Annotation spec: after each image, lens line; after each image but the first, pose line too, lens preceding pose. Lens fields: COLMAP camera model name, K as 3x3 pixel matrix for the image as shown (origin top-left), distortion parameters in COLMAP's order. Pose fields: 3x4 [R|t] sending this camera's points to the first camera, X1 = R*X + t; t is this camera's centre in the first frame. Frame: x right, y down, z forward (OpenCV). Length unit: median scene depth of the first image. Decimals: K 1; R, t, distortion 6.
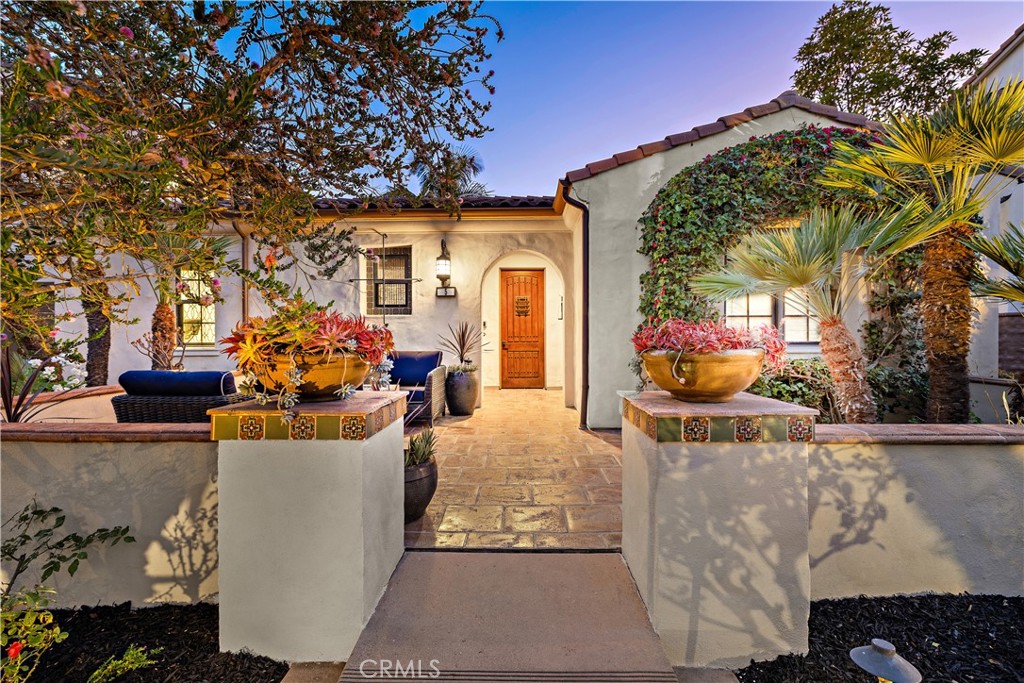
lens RADIAL K [[430.9, 0, 512.0], [0, 430.9, 341.5], [0, 0, 1]] dist [-0.000381, -0.000116]
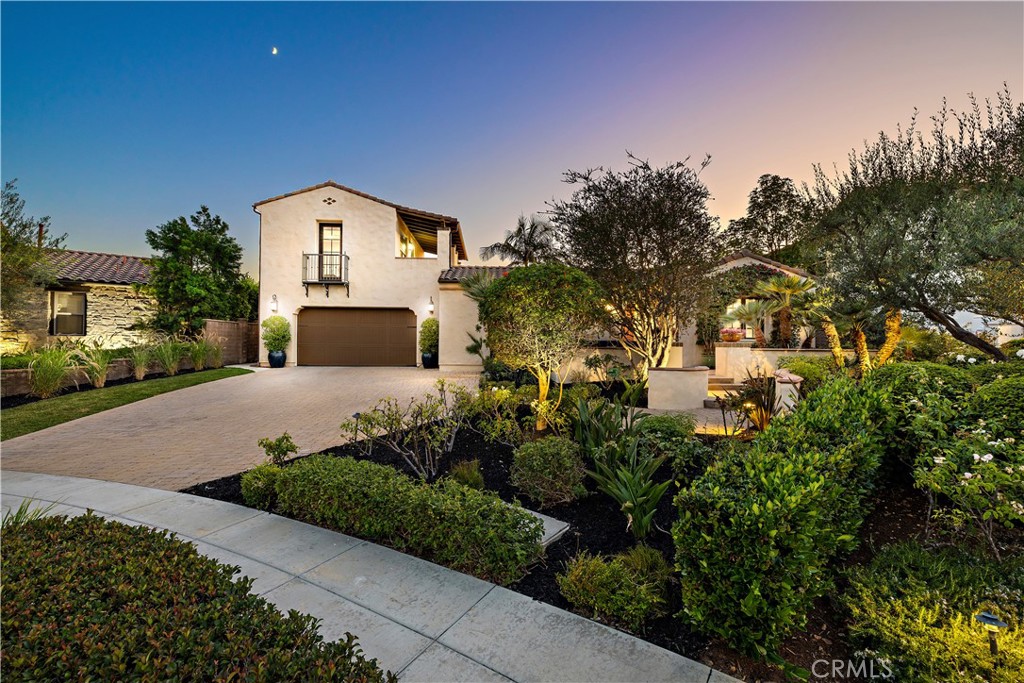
lens RADIAL K [[430.9, 0, 512.0], [0, 430.9, 341.5], [0, 0, 1]] dist [-0.000381, -0.000116]
pose [[0.996813, 0.012139, 0.078844, -1.194558], [-0.010506, 0.999722, -0.021086, 0.109948], [-0.079078, 0.020191, 0.996664, -1.820672]]
